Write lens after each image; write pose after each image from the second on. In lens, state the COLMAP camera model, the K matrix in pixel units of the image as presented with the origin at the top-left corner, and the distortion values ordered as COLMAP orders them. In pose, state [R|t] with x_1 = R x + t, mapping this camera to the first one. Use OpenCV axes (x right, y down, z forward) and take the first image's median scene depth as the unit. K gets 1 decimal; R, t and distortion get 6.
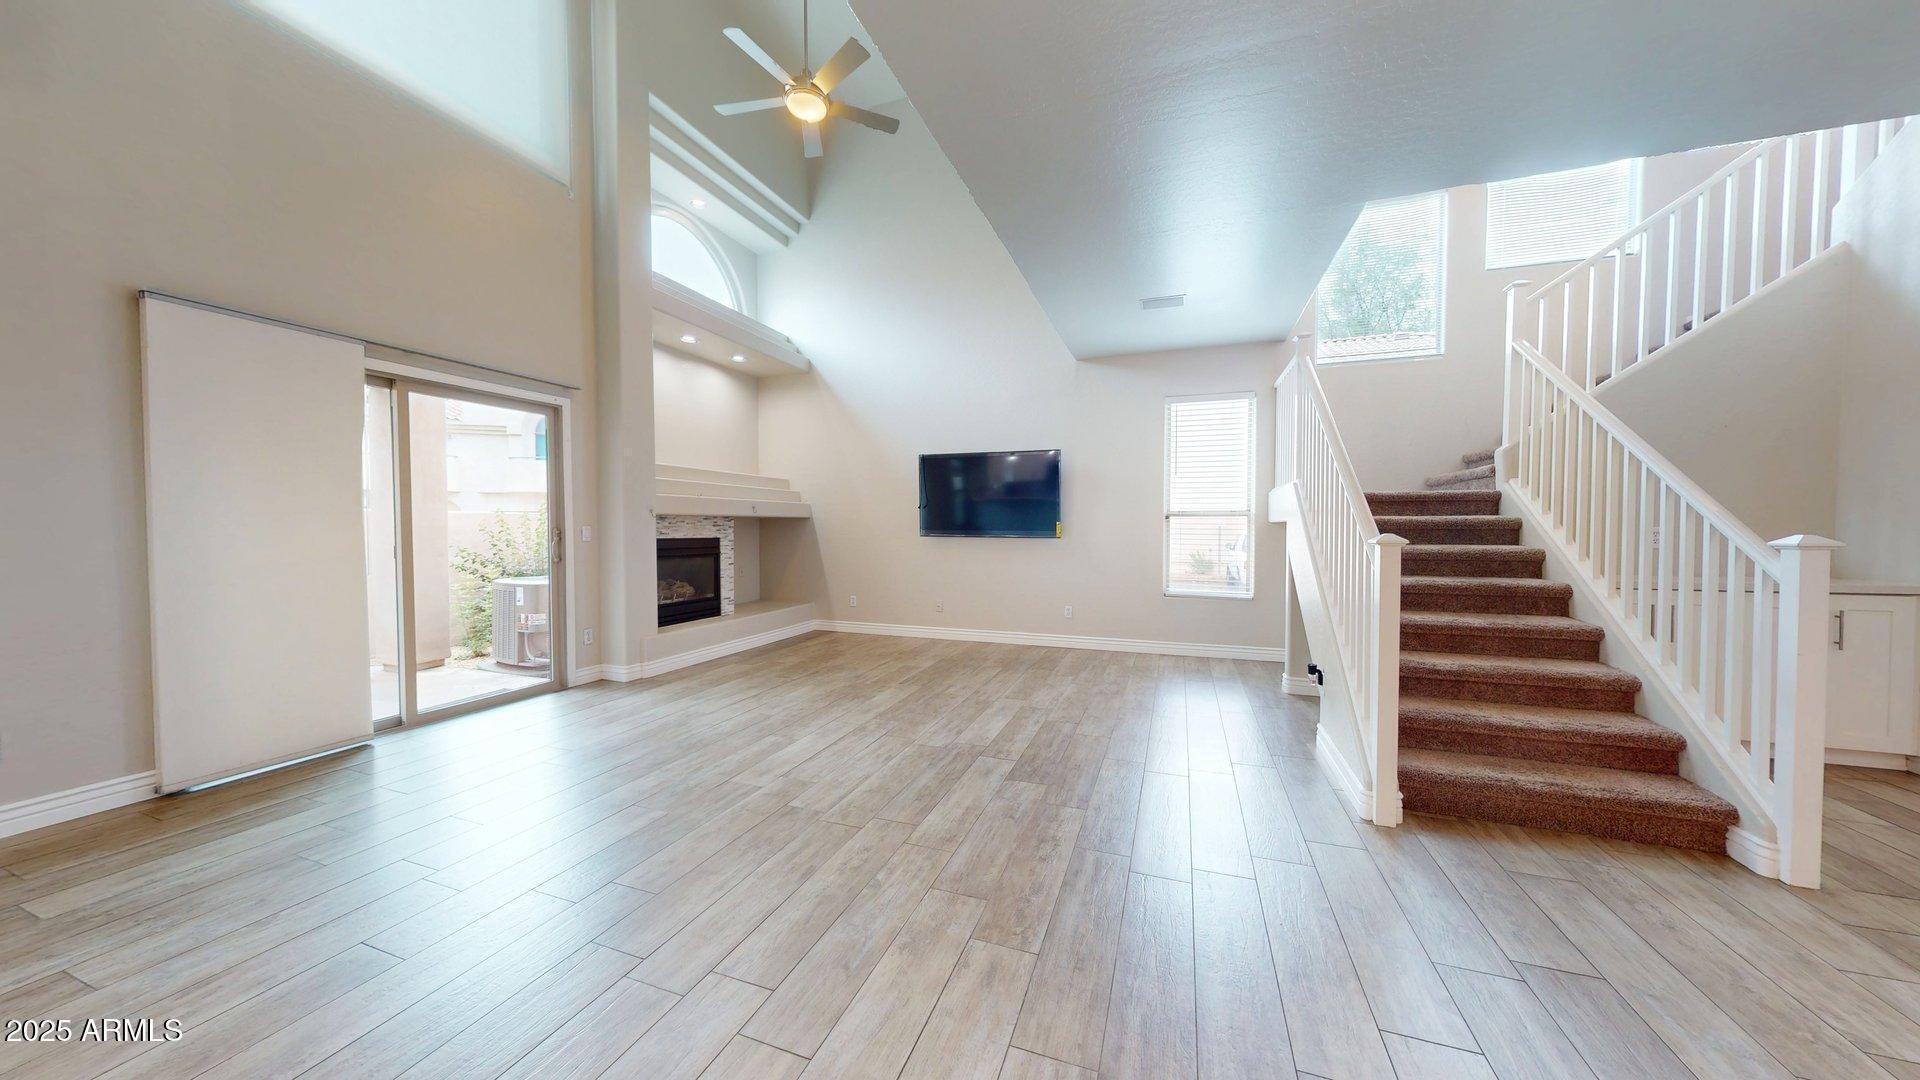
lens RADIAL K [[605.9, 0, 960.9], [0, 605.9, 543.0], [0, 0, 1]] dist [-0.001624, 0.000275]
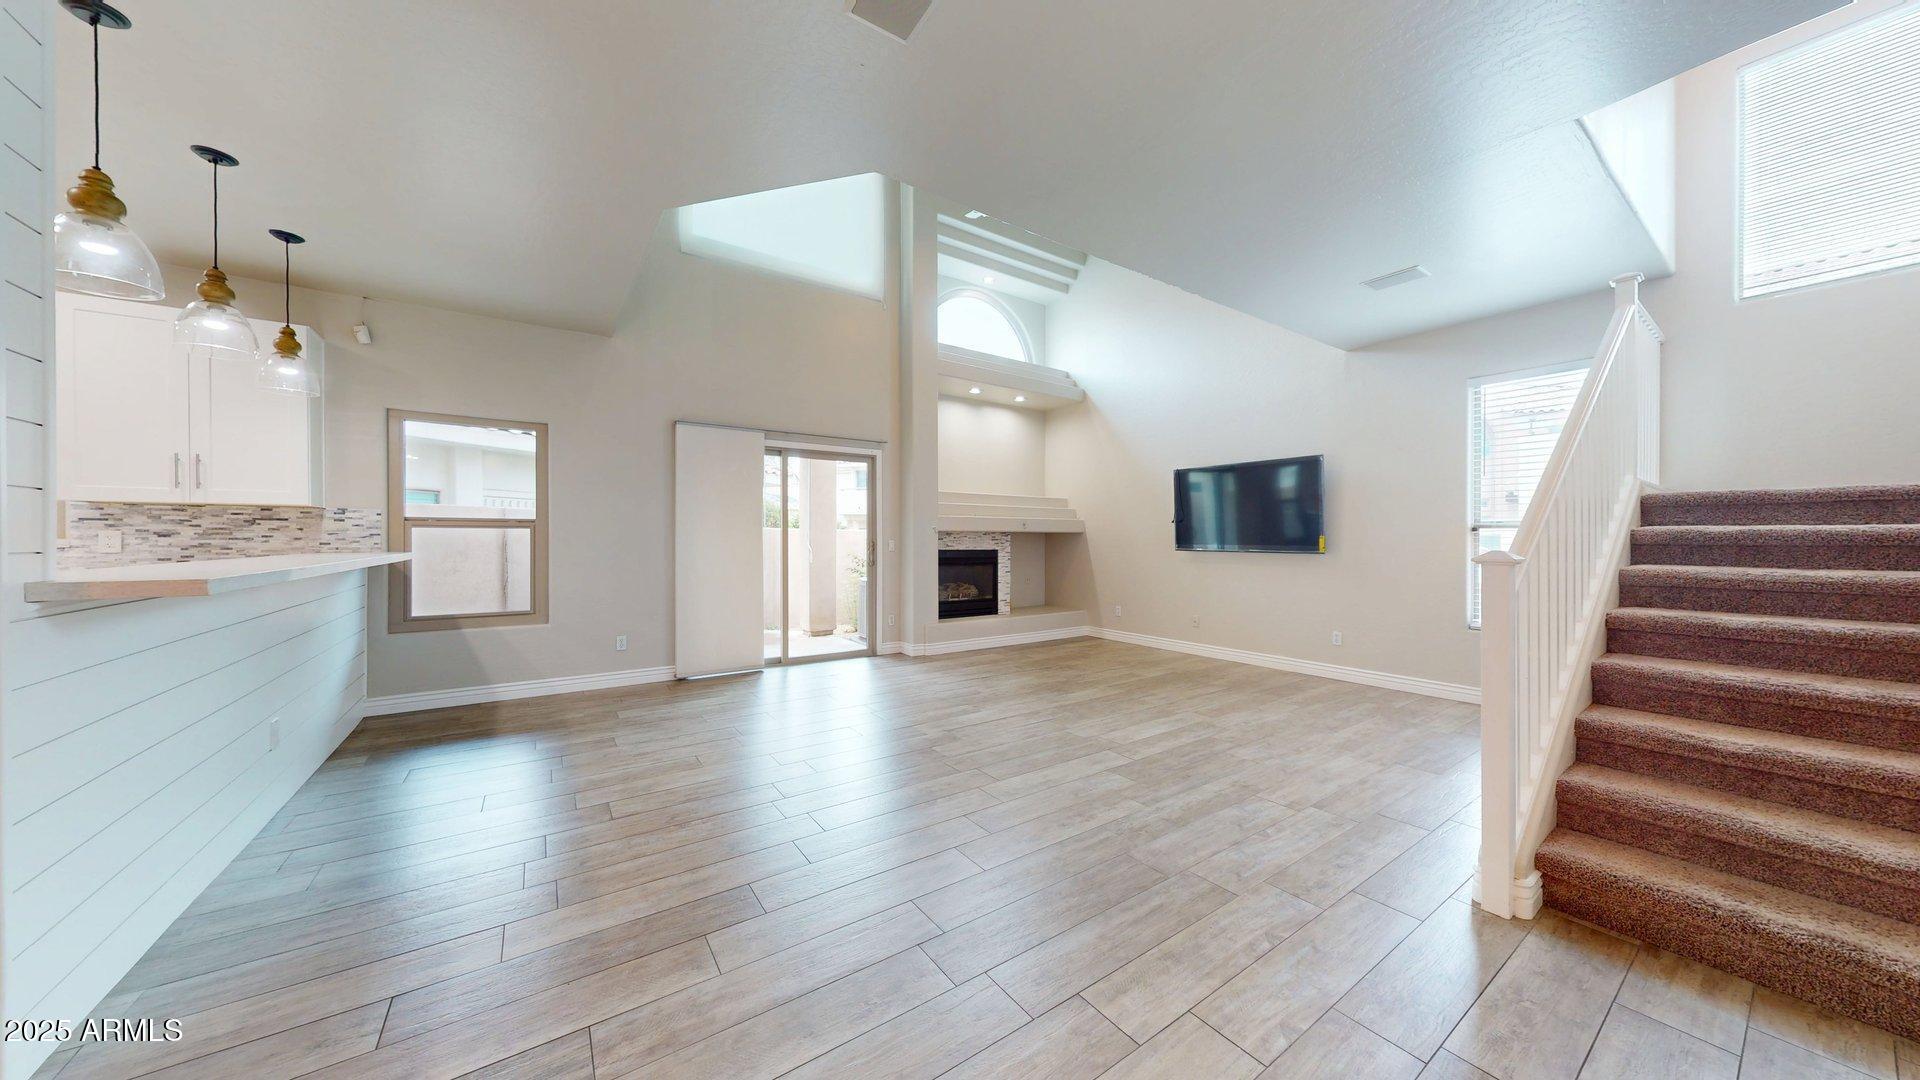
lens RADIAL K [[605.9, 0, 960.5], [0, 605.9, 542.5], [0, 0, 1]] dist [-0.001624, 0.000275]
pose [[0.816793, 0.002526, -0.576925, 0.324187], [-0.016878, 0.999667, -0.019519, 0.001908], [0.576683, 0.025680, 0.816564, -0.041775]]
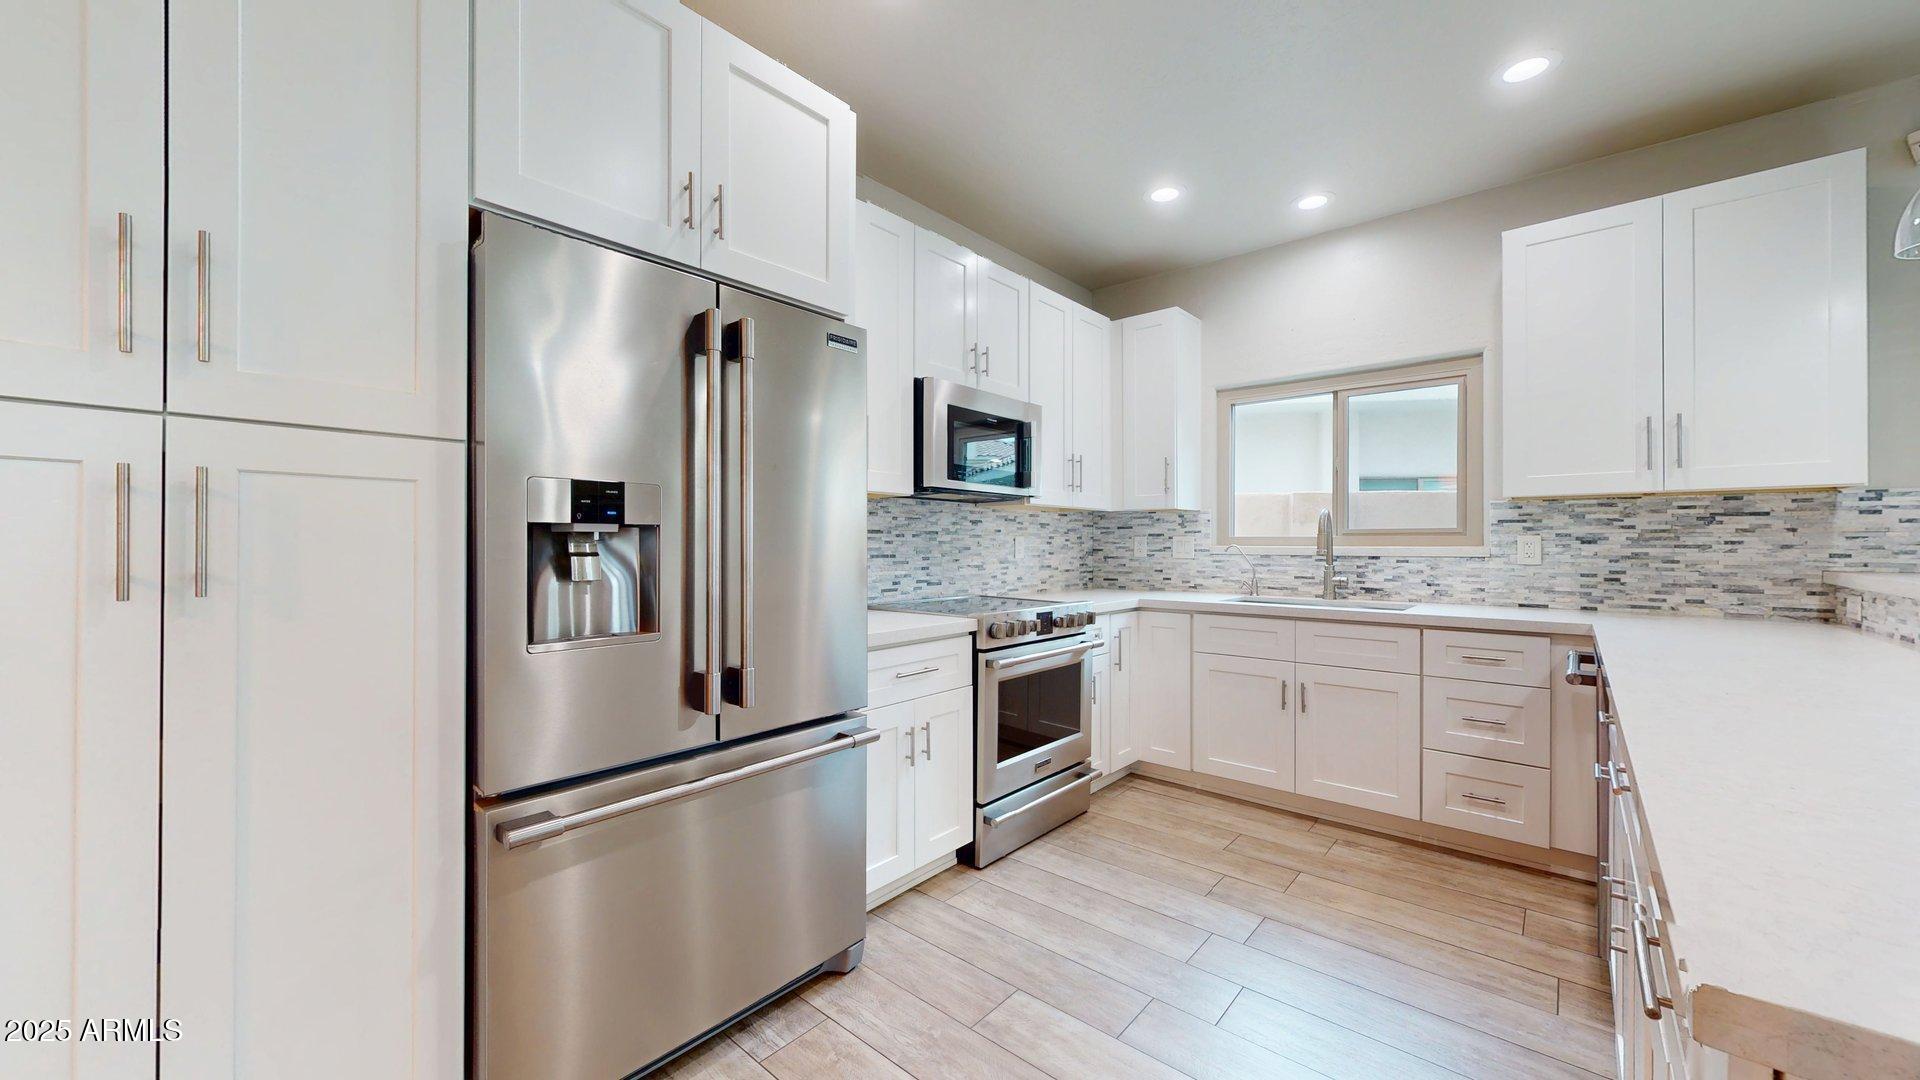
lens RADIAL K [[706.5, 0, 961.2], [0, 706.5, 542.0], [0, 0, 1]] dist [0.000578, 0.000466]
pose [[-0.359032, -0.003708, -0.933318, -0.172686], [-0.028050, 0.999583, 0.006819, 0.007335], [0.932904, 0.028628, -0.358986, -0.313170]]
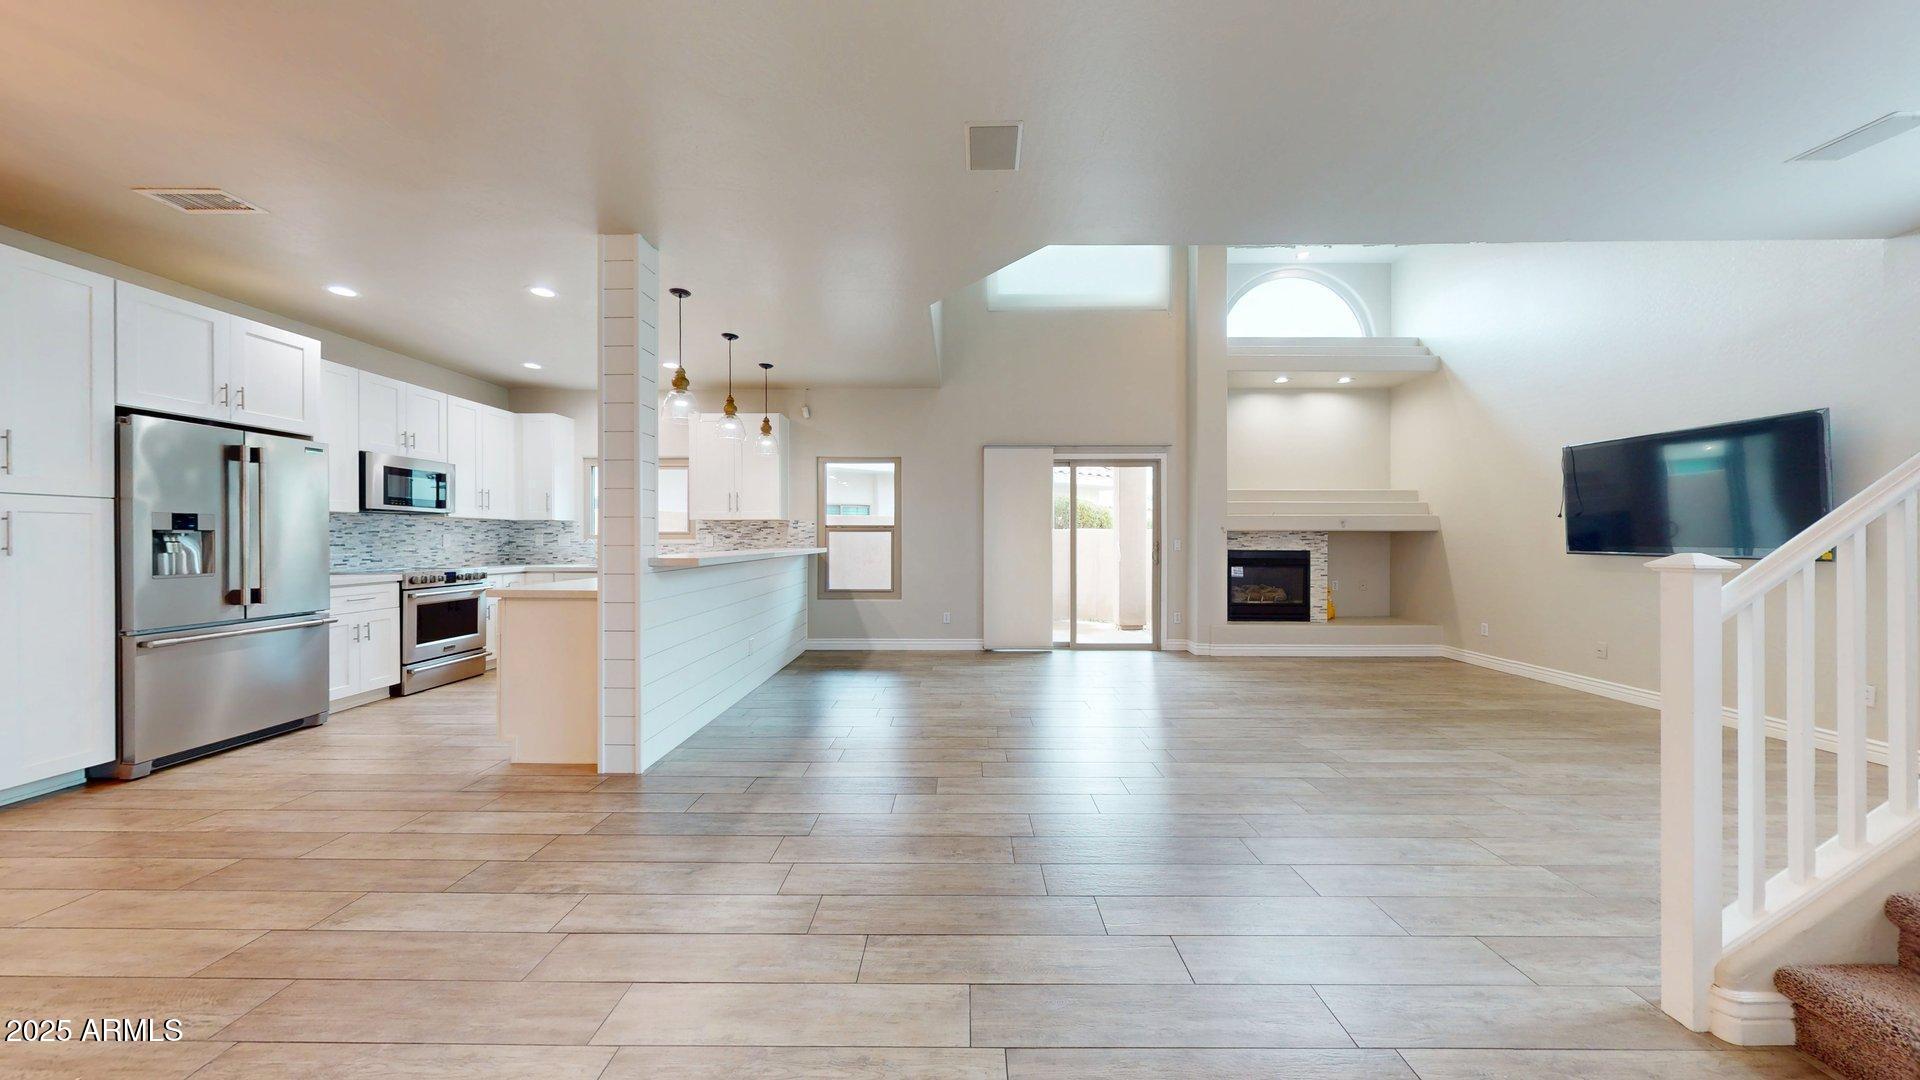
lens RADIAL K [[605.9, 0, 960.1], [0, 605.9, 542.1], [0, 0, 1]] dist [-0.001624, 0.000275]
pose [[0.334517, 0.003639, -0.942383, 0.577144], [-0.027321, 0.999610, -0.005838, -0.000779], [0.941994, 0.027700, 0.334486, 0.045072]]
